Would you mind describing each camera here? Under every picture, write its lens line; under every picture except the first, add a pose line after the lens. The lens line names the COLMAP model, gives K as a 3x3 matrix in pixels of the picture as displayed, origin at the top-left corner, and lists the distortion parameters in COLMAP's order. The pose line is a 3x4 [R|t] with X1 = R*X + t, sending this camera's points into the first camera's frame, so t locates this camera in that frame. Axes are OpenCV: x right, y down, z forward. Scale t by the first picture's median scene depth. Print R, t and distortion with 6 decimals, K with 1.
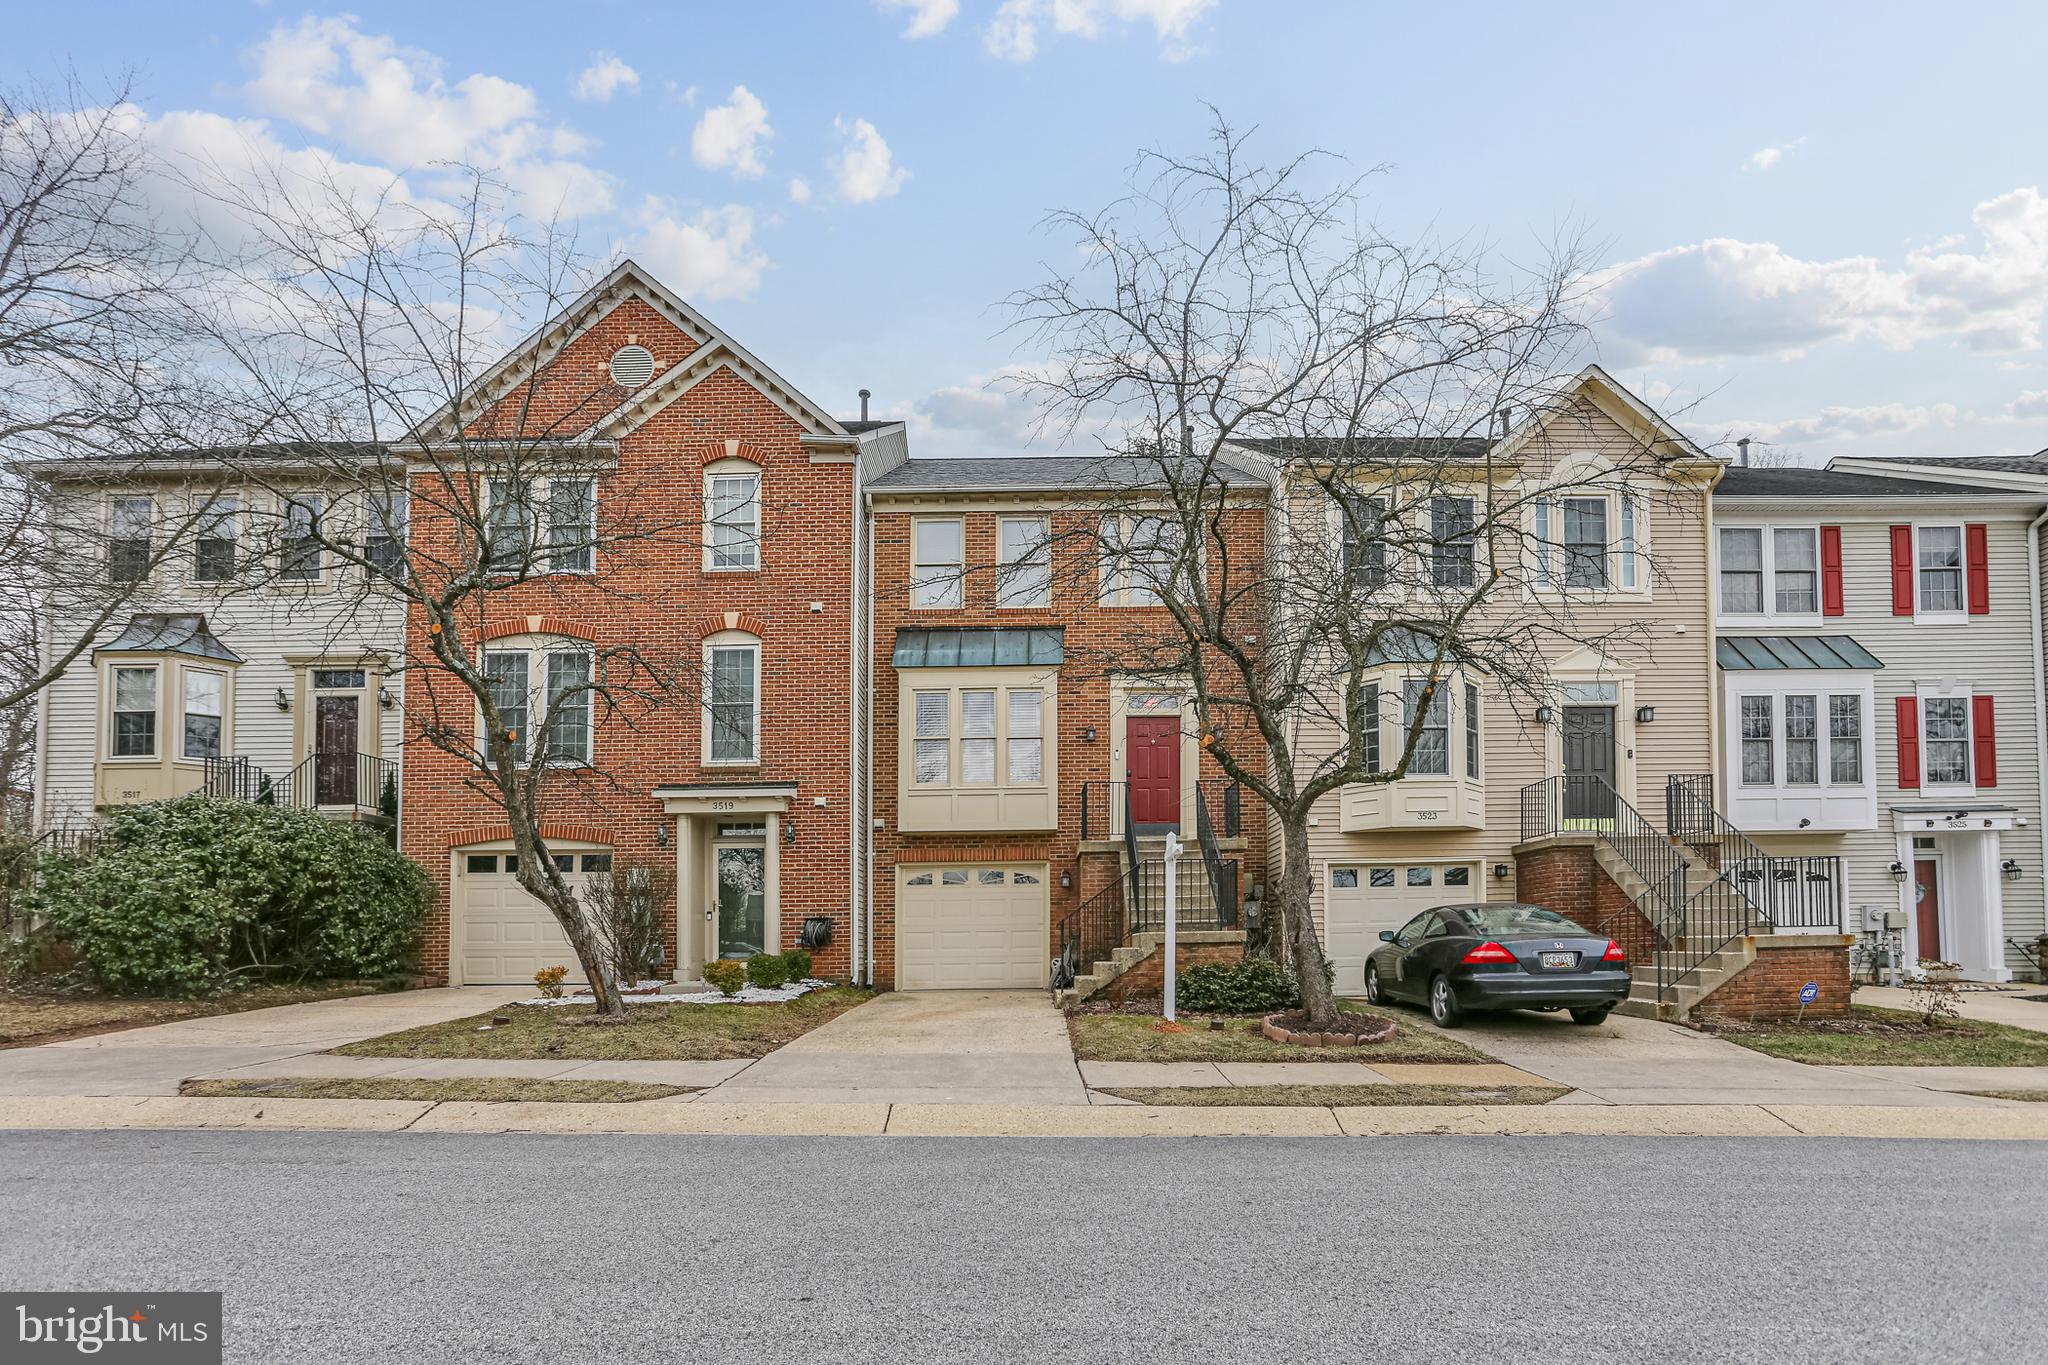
lens RADIAL K [[983.1, 0, 1024.0], [0, 983.1, 682.5], [0, 0, 1]] dist [-0.004776, -0.000198]
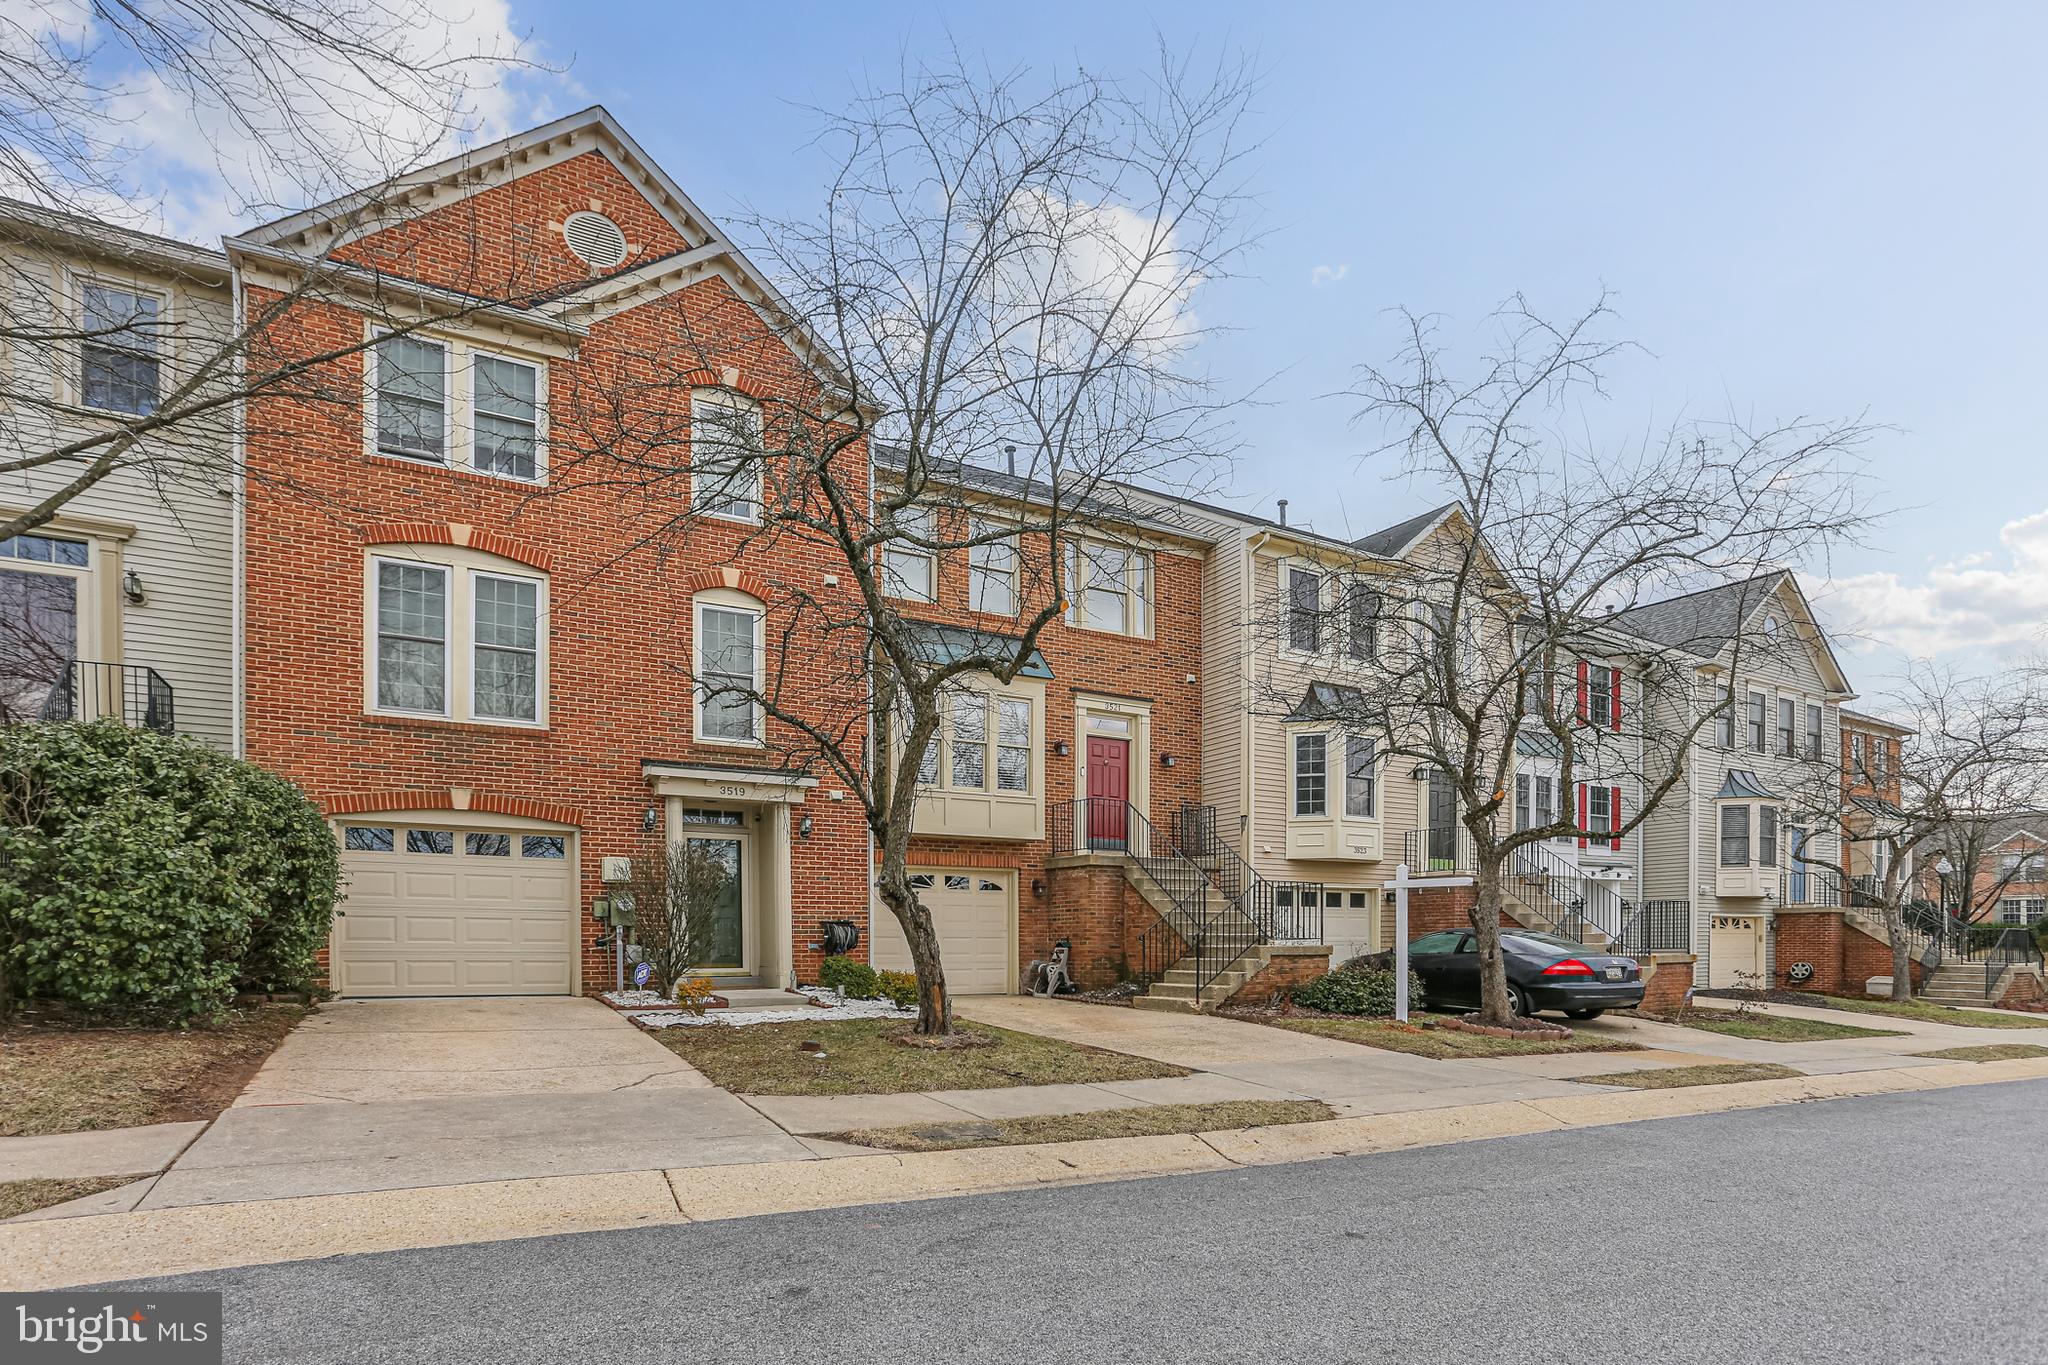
lens RADIAL K [[1018.2, 0, 1023.8], [0, 1018.2, 695.5], [0, 0, 1]] dist [0.000912, 0.000356]
pose [[0.878306, 0.125280, 0.461393, -0.507261], [-0.135157, 0.990755, -0.011730, 0.016710], [-0.458597, -0.052057, 0.887118, 0.082050]]
